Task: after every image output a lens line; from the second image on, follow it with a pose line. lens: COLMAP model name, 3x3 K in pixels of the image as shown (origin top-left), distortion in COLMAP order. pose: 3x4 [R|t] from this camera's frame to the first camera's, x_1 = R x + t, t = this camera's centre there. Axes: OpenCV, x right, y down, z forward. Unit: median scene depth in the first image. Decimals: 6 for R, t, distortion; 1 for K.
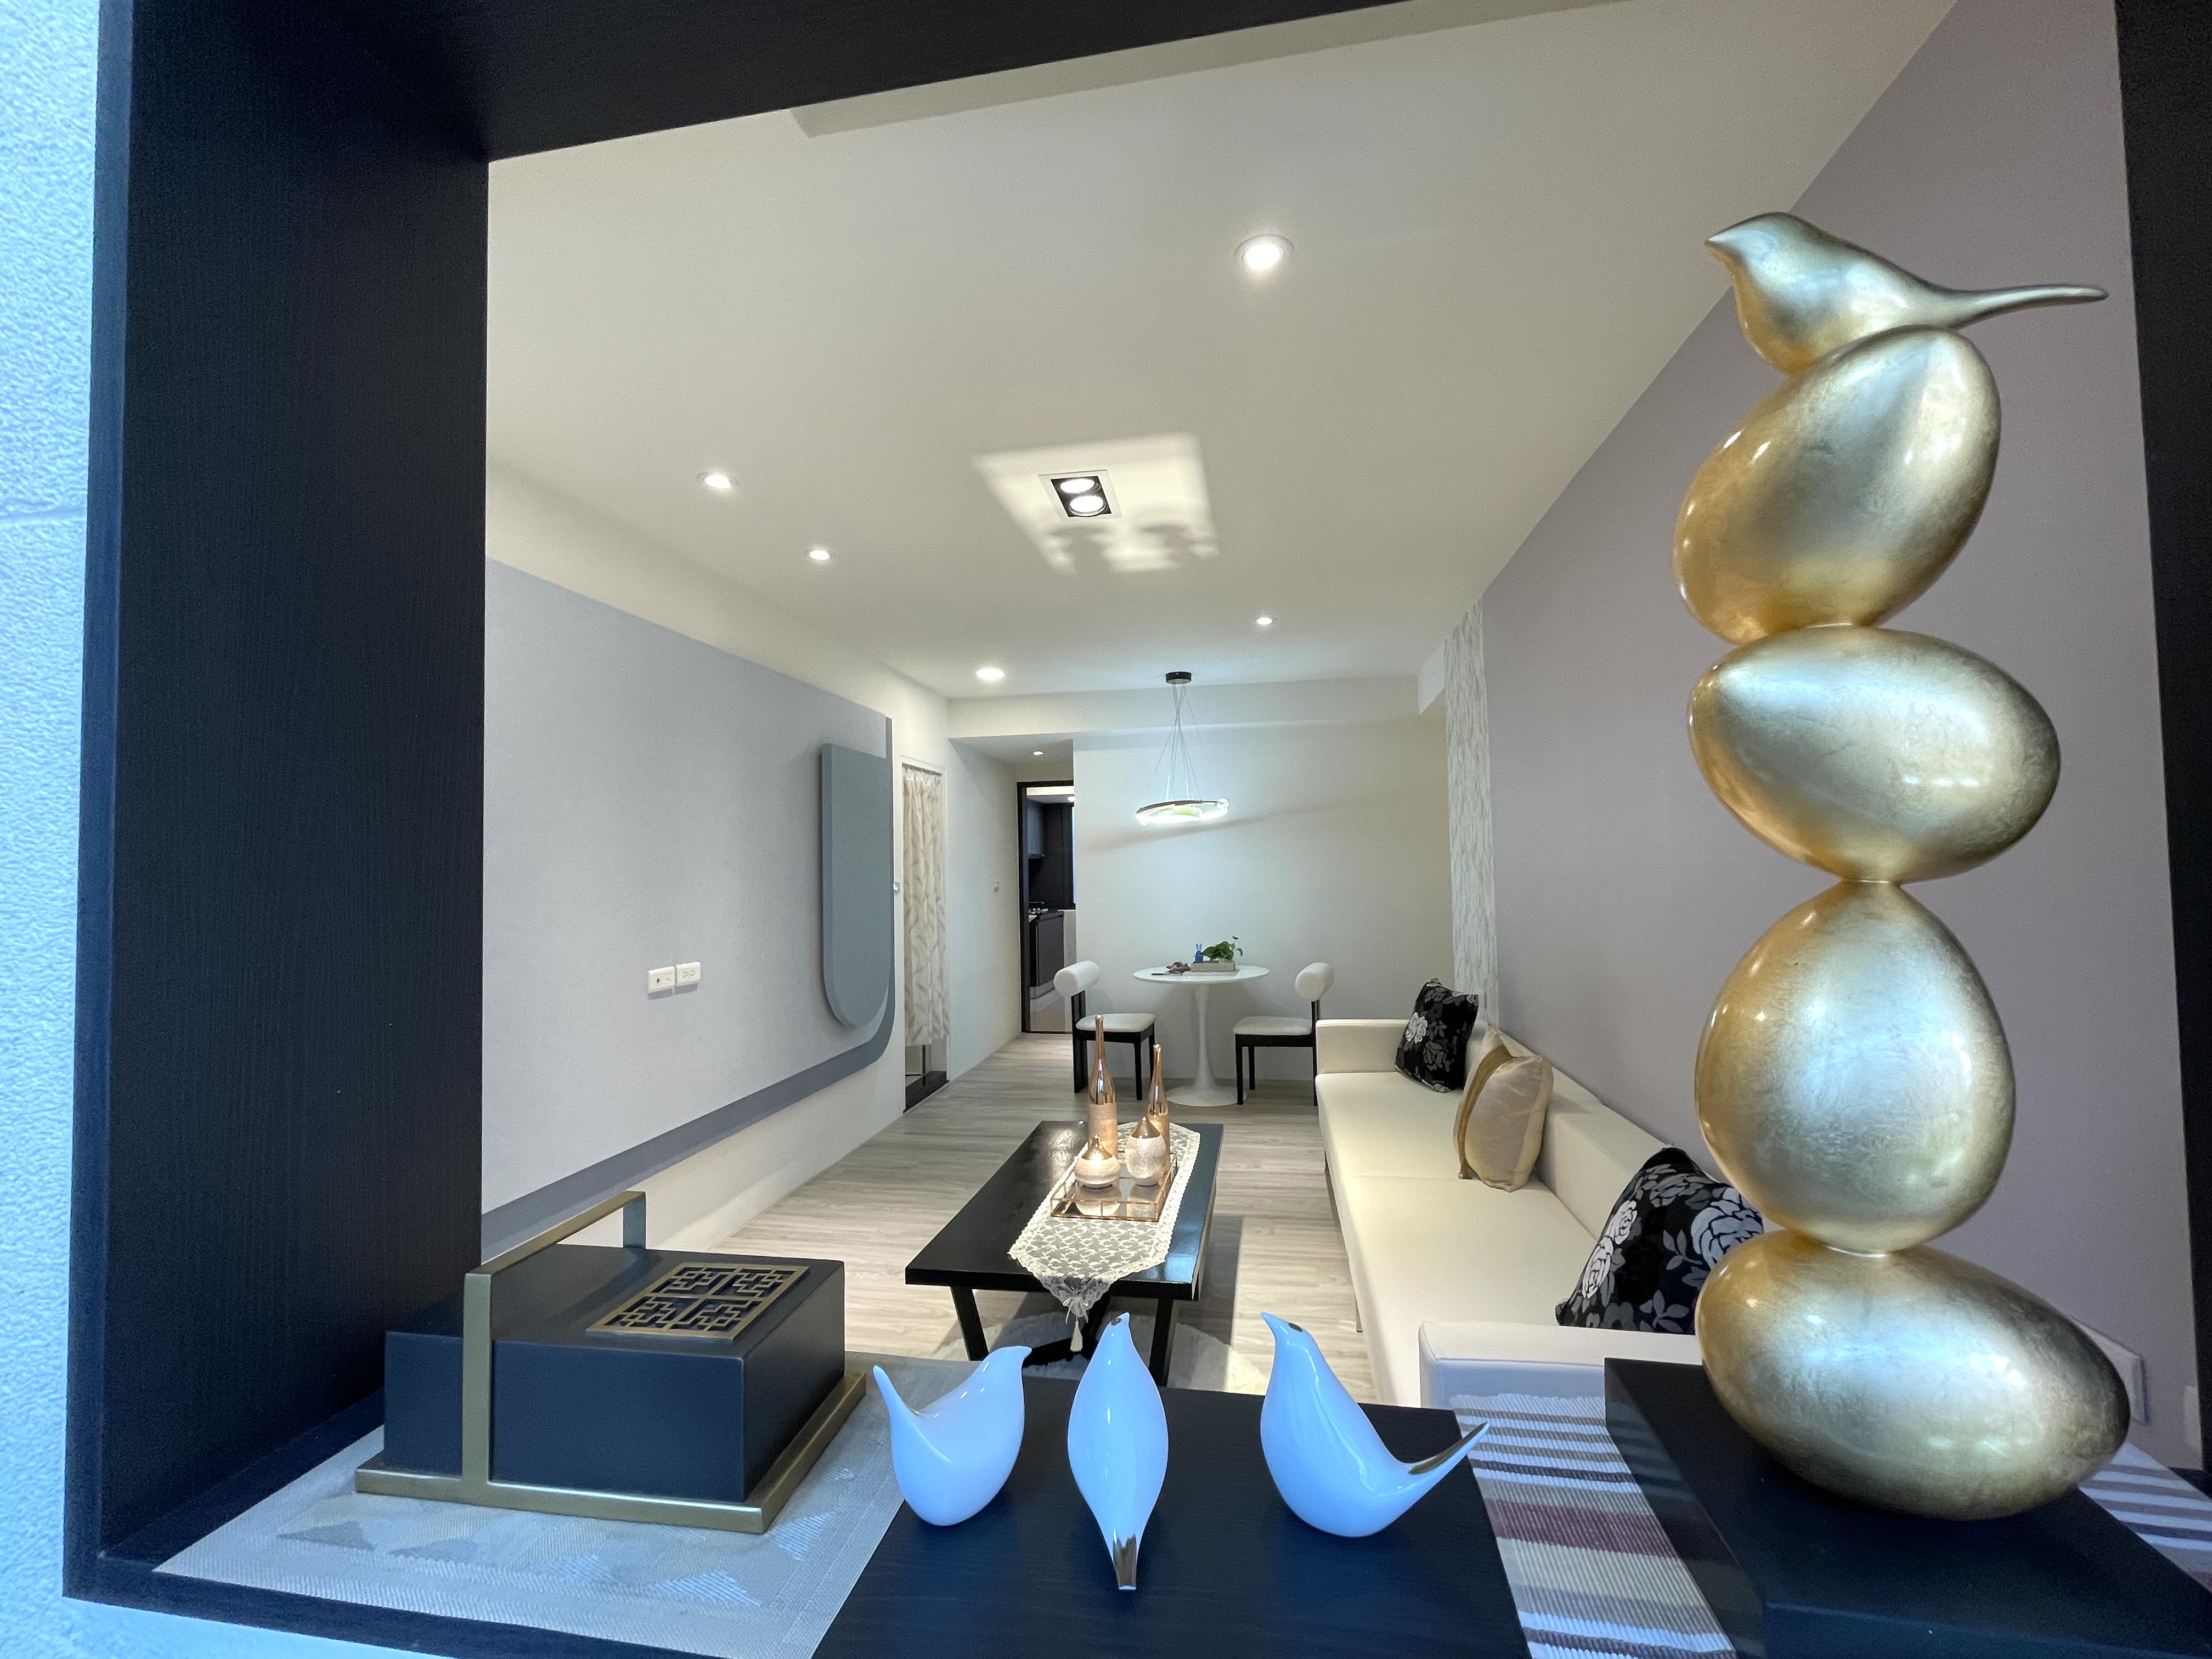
lens RADIAL K [[892.1, 0, 1111.3], [0, 892.1, 835.3], [0, 0, 1]] dist [-0.000331, -0.002048]
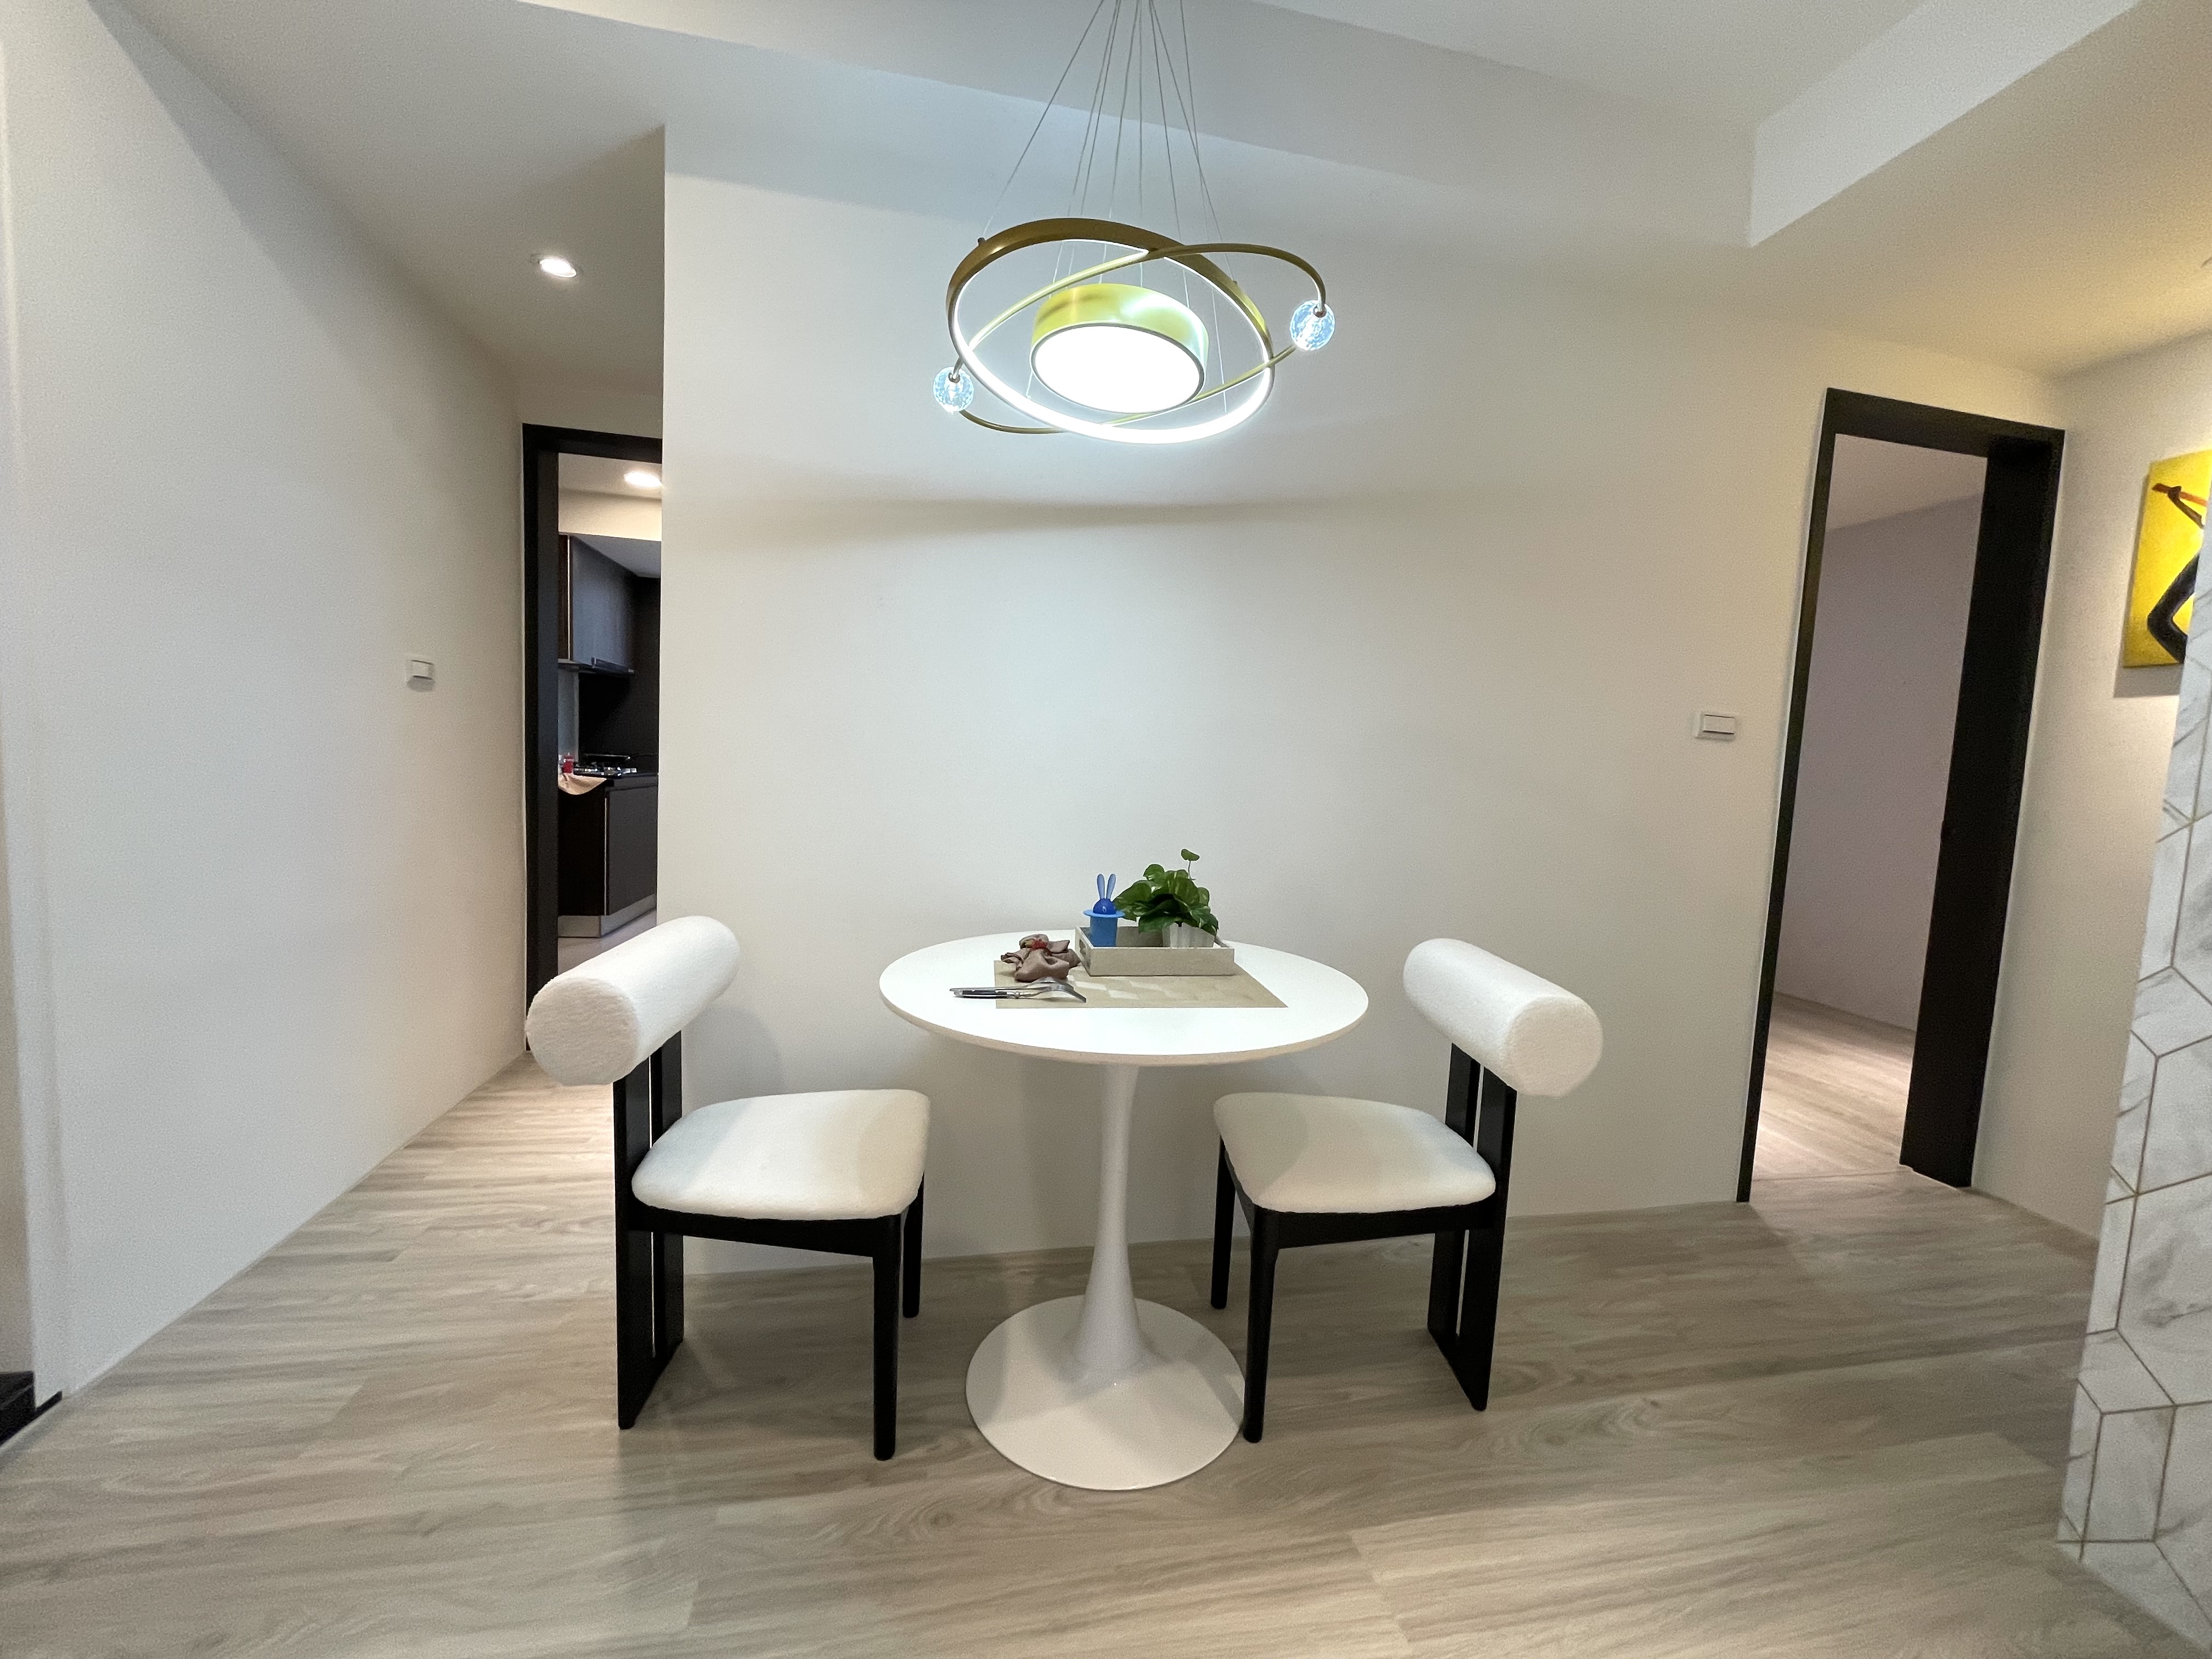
lens RADIAL K [[892.1, 0, 1111.3], [0, 892.1, 835.3], [0, 0, 1]] dist [-0.000331, -0.002048]
pose [[0.926517, 0.036393, 0.374489, -0.016315], [-0.080909, 0.991298, 0.103839, 0.110763], [-0.367451, -0.126508, 0.921399, 1.036109]]
